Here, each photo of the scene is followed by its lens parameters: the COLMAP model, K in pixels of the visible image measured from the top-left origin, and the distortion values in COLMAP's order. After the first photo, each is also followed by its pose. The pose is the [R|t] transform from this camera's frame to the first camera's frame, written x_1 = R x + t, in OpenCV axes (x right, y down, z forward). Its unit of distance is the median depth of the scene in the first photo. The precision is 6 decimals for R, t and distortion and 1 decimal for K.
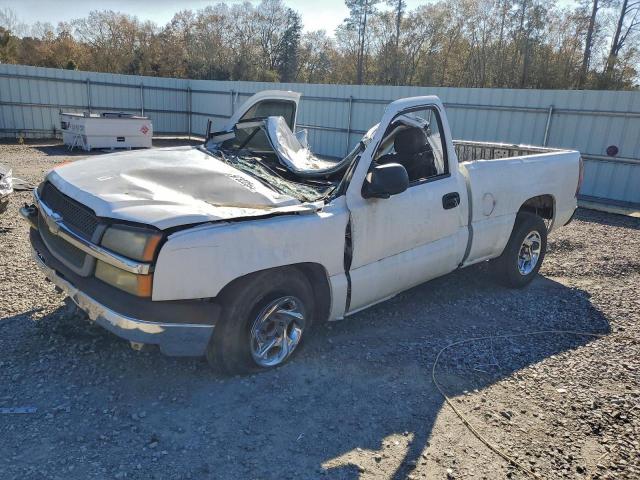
lens RADIAL K [[501.7, 0, 316.5], [0, 501.7, 240.0], [0, 0, 1]] dist [0.006339, 0.014523]
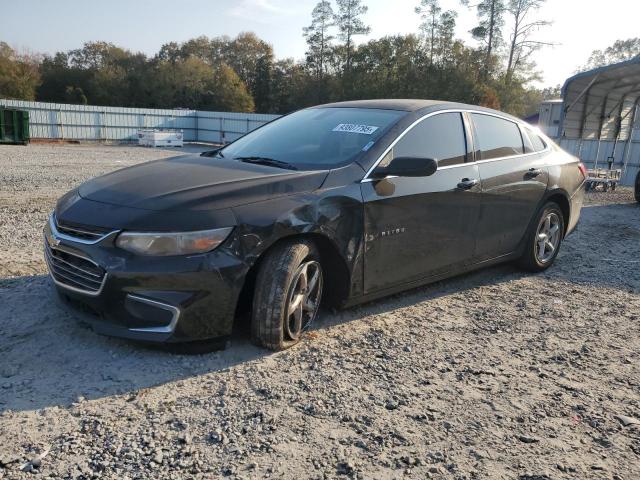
lens RADIAL K [[497.6, 0, 320.0], [0, 497.6, 240.0], [0, 0, 1]] dist [0.005035, 0.018841]
pose [[0.998683, -0.027413, 0.043362, 0.031611], [0.028578, 0.999241, -0.026481, 0.065869], [-0.042603, 0.027685, 0.998708, -0.258738]]
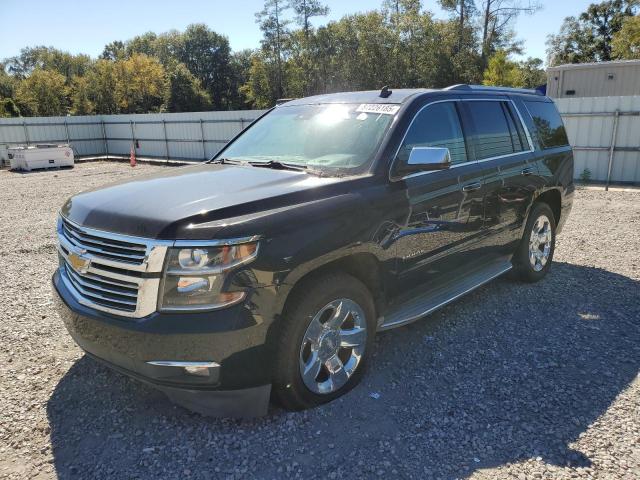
lens RADIAL K [[497.6, 0, 320.0], [0, 497.6, 240.0], [0, 0, 1]] dist [0.005035, 0.018841]
pose [[0.990357, -0.113758, 0.079072, 0.061392], [0.114942, 0.993316, -0.010575, 0.033120], [-0.077340, 0.019562, 0.996813, -0.127845]]
